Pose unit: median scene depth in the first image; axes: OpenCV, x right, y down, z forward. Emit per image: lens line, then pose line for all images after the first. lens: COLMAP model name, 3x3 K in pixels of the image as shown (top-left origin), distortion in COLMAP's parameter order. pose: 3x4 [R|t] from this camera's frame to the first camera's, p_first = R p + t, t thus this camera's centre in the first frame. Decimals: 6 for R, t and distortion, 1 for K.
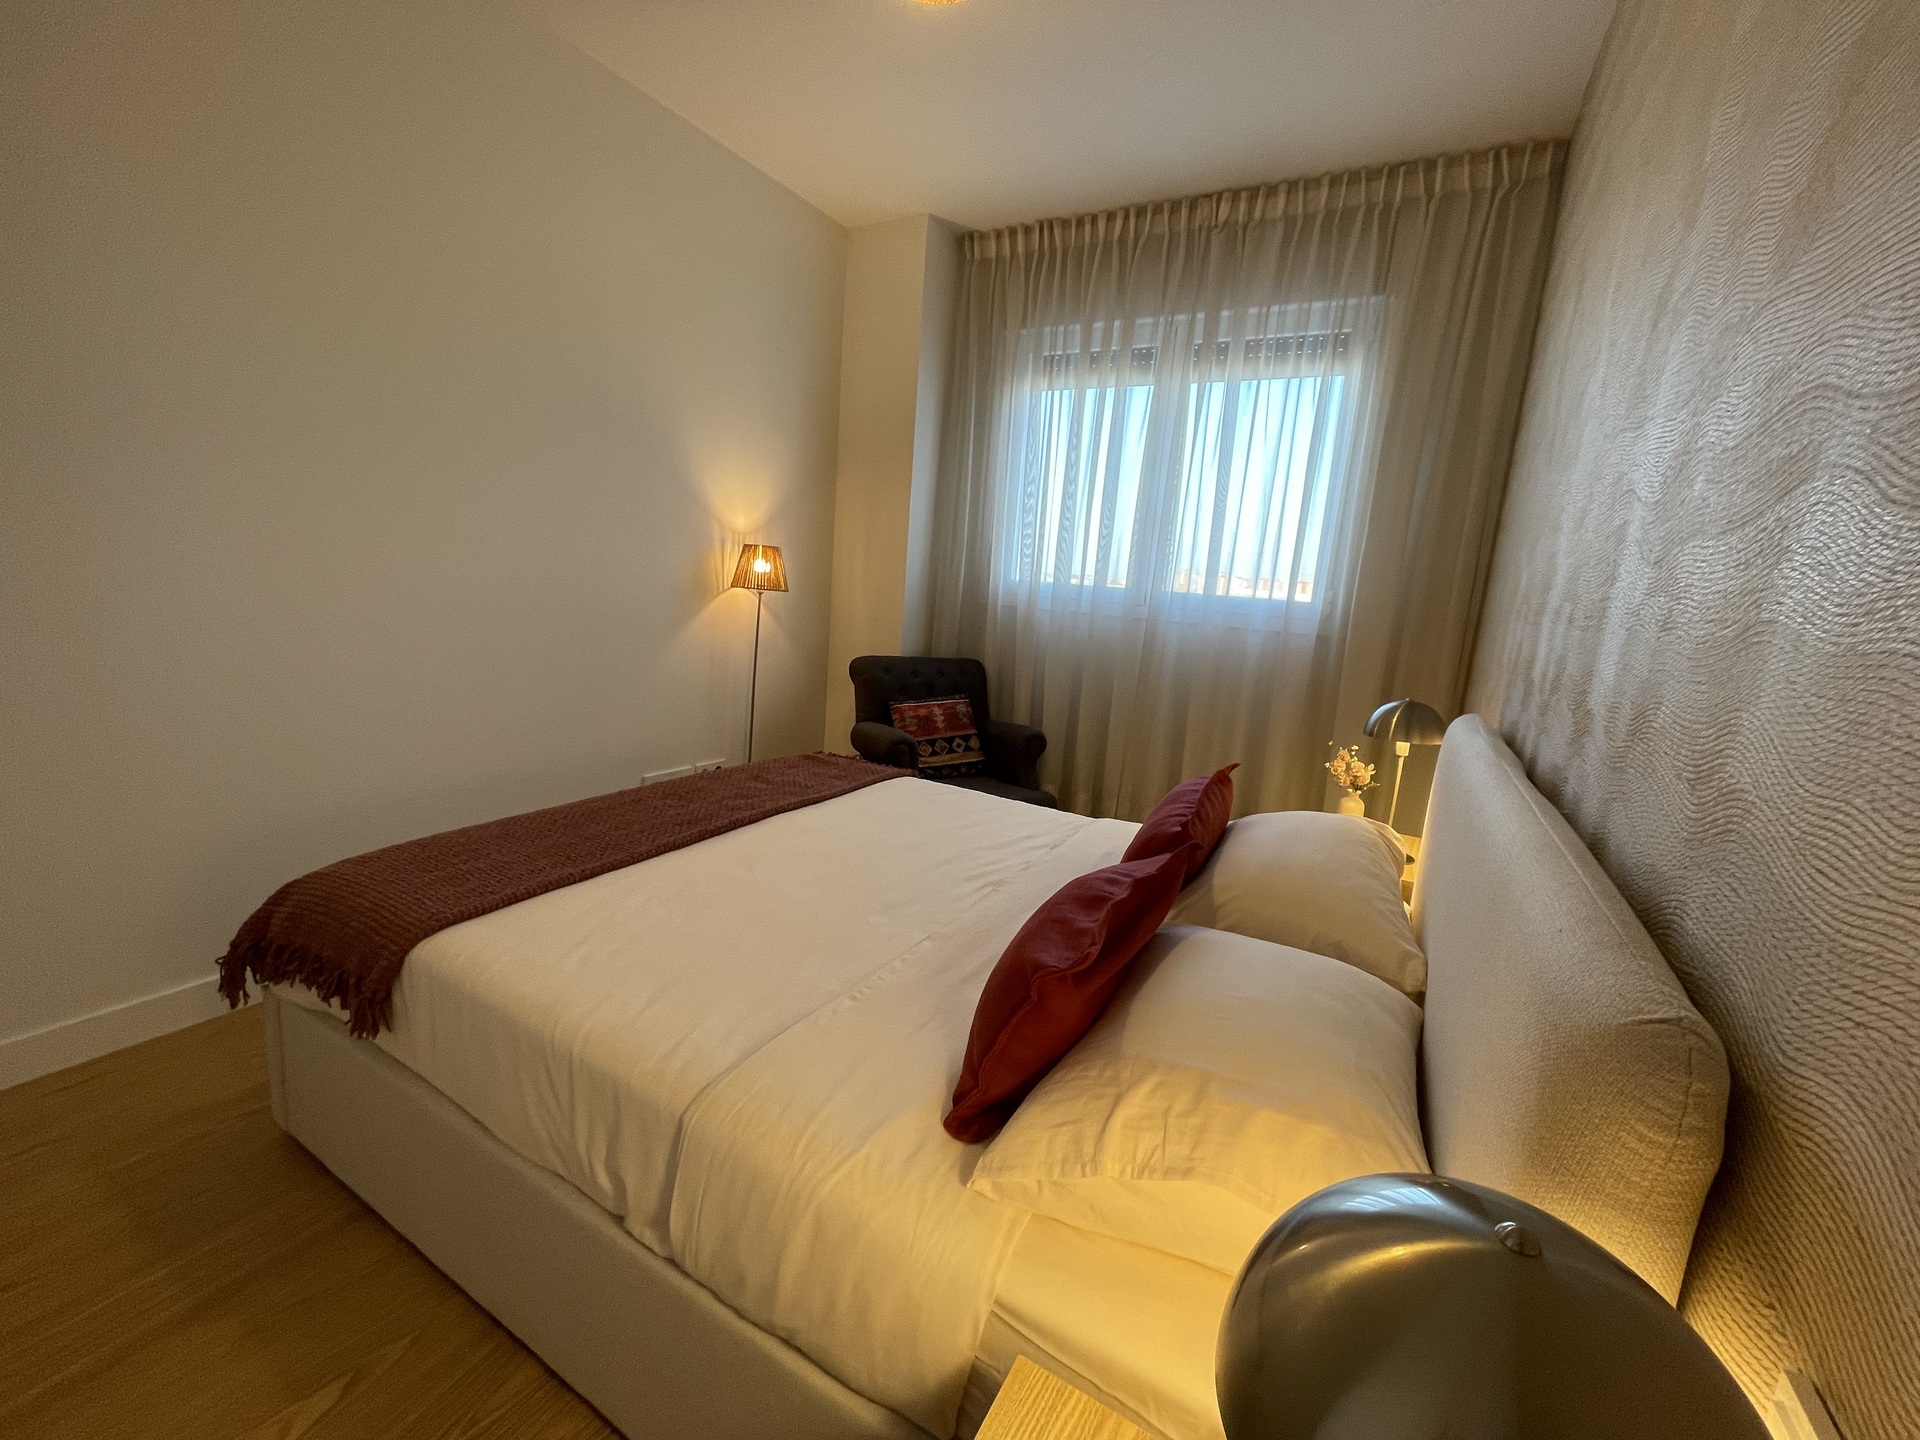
lens RADIAL K [[784.8, 0, 960.0], [0, 784.8, 720.0], [0, 0, 1]] dist [-0.008632, -0.000029]
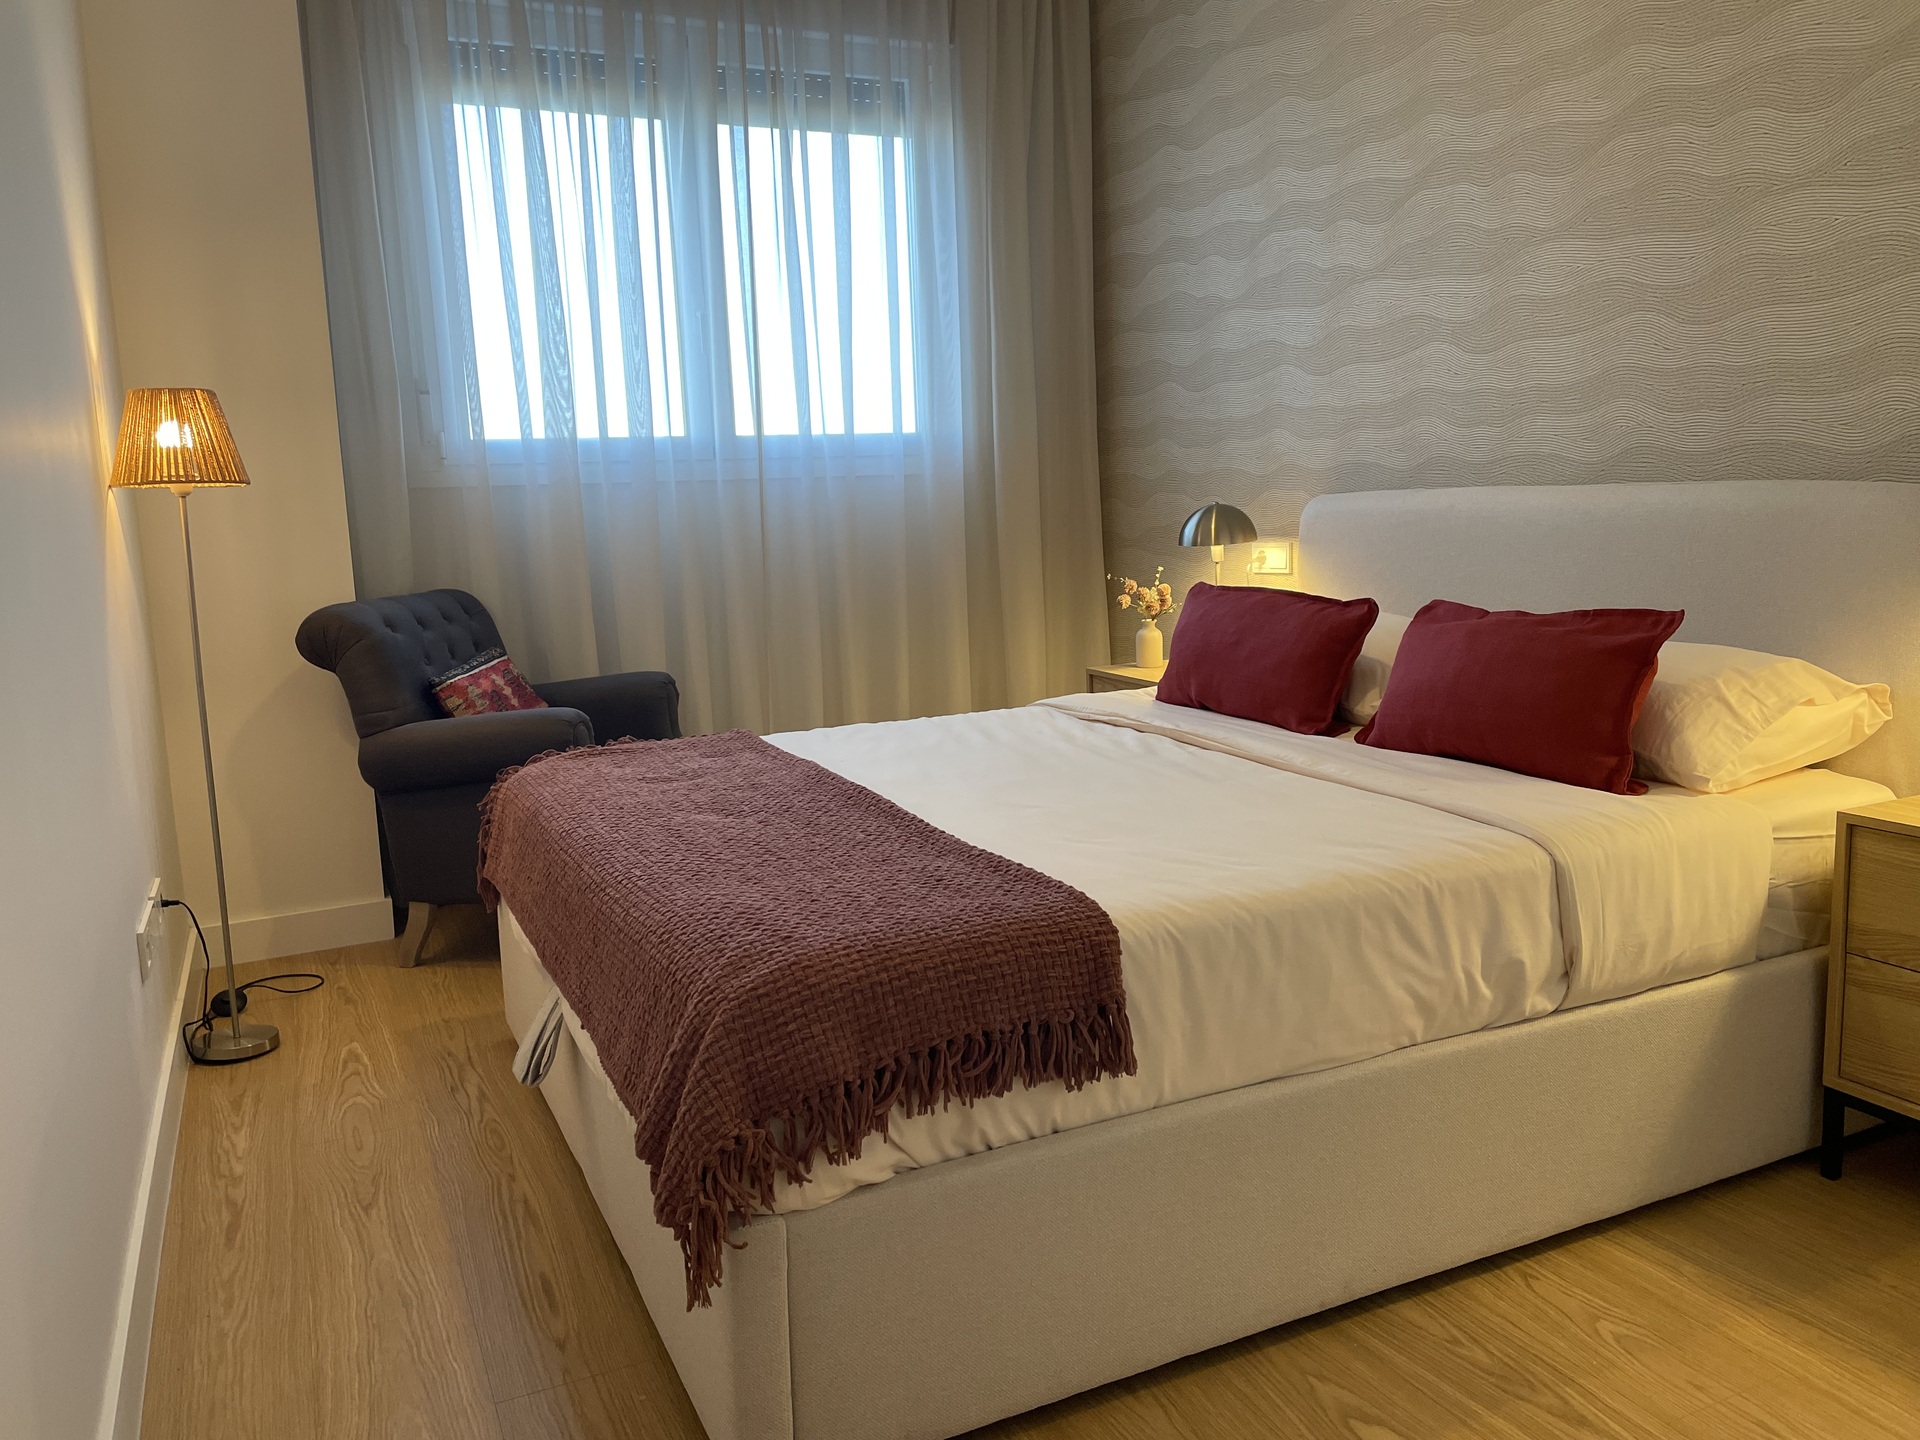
lens RADIAL K [[1454.3, 0, 984.6], [0, 1454.3, 703.9], [0, 0, 1]] dist [0.083279, -0.135569]
pose [[0.547582, -0.213538, 0.809046, -0.733164], [0.235303, 0.967168, 0.096014, -0.014502], [-0.802986, 0.137795, 0.579850, 0.154843]]
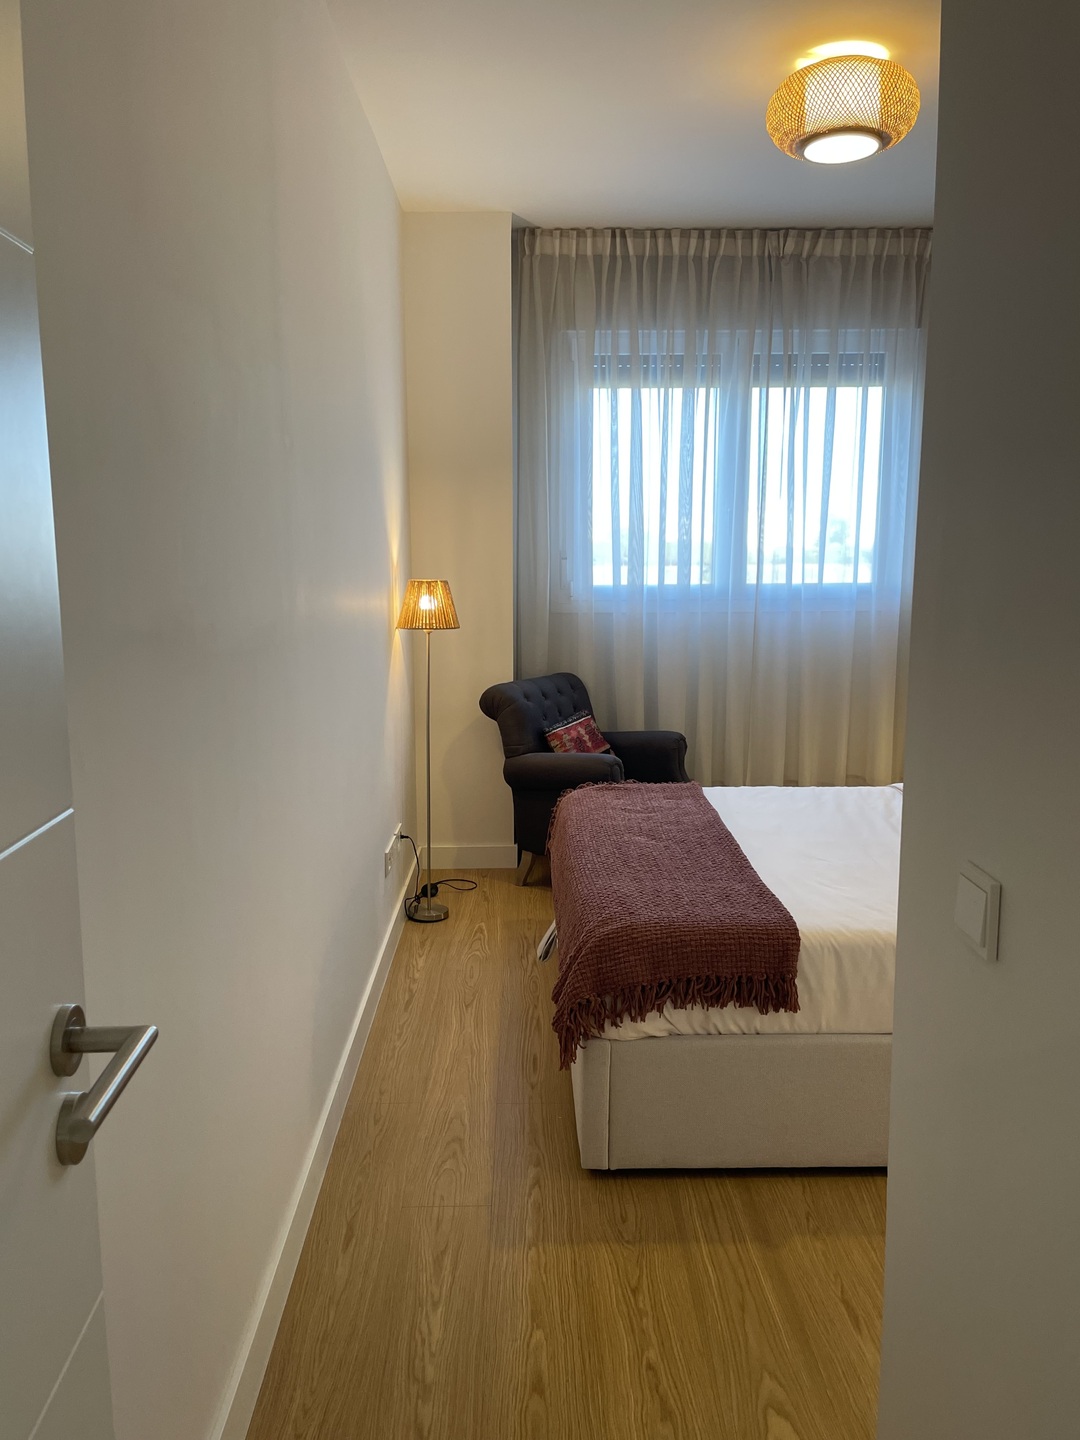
lens RADIAL K [[1090.7, 0, 540.0], [0, 1090.7, 720.0], [0, 0, 1]] dist [0.083279, -0.135569]
pose [[0.847137, -0.152209, 0.509108, -0.814106], [0.164155, 0.986196, 0.021696, -0.066991], [-0.505382, 0.065193, 0.860429, -0.126594]]
